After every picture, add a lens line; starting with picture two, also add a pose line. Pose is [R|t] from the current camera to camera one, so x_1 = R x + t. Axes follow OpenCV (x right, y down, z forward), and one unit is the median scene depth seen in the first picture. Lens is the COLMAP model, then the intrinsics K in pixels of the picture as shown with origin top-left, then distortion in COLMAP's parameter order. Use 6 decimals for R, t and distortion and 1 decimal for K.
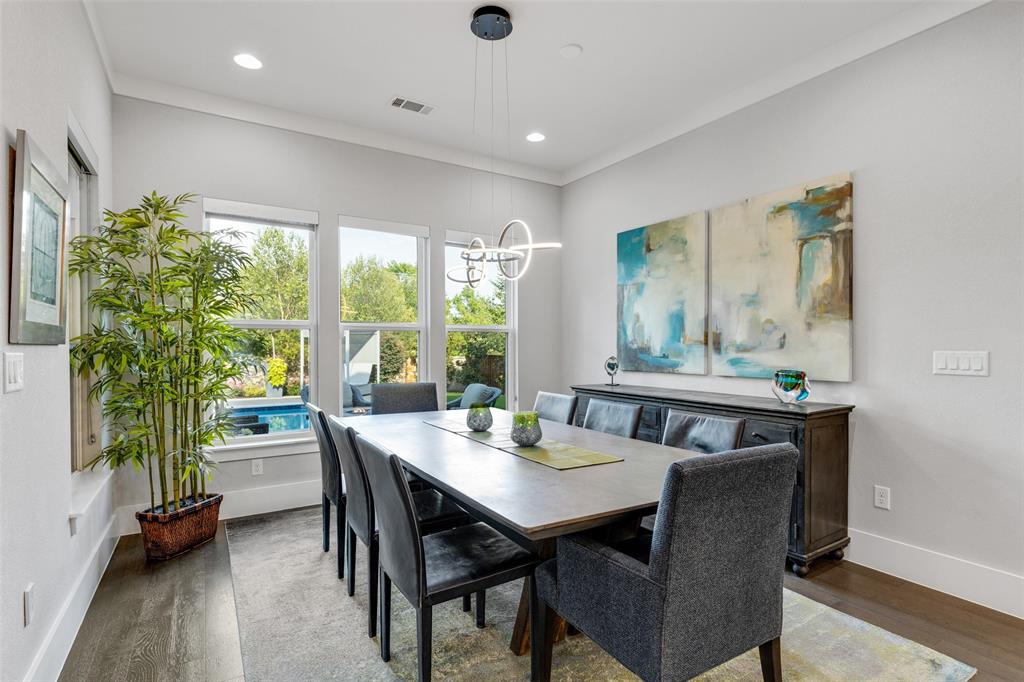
lens RADIAL K [[489.0, 0, 512.0], [0, 489.0, 347.5], [0, 0, 1]] dist [-0.003229, -0.000666]
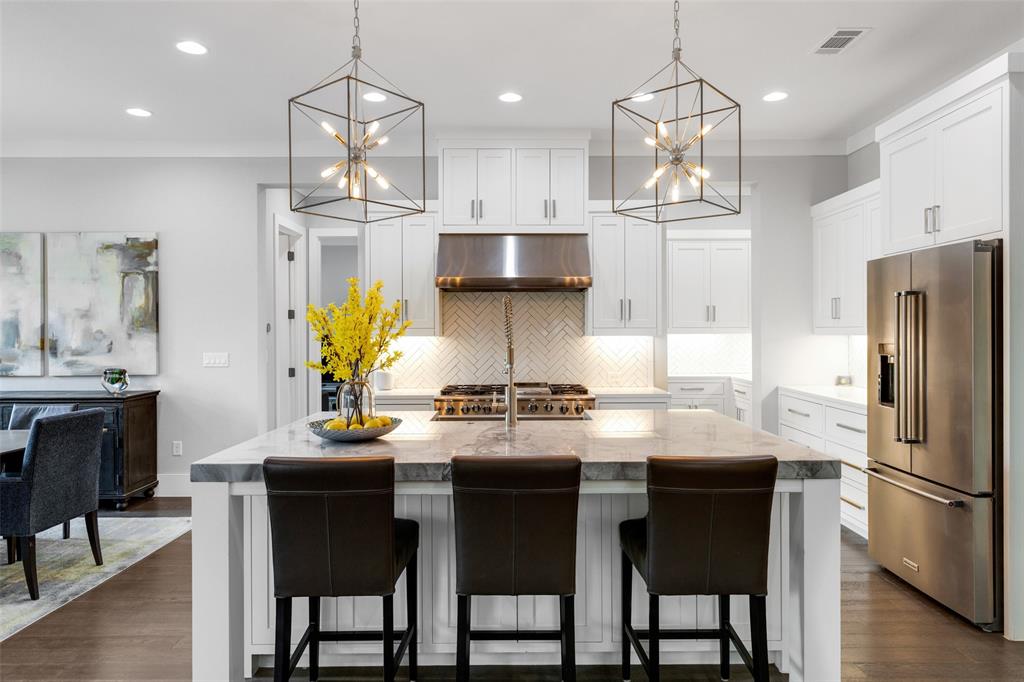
lens RADIAL K [[647.3, 0, 515.1], [0, 647.3, 336.2], [0, 0, 1]] dist [0.006204, -0.001037]
pose [[0.517475, -0.008012, 0.855661, -0.402084], [0.005091, 0.999967, 0.006285, -0.049604], [-0.855683, 0.001104, 0.517499, -0.892150]]
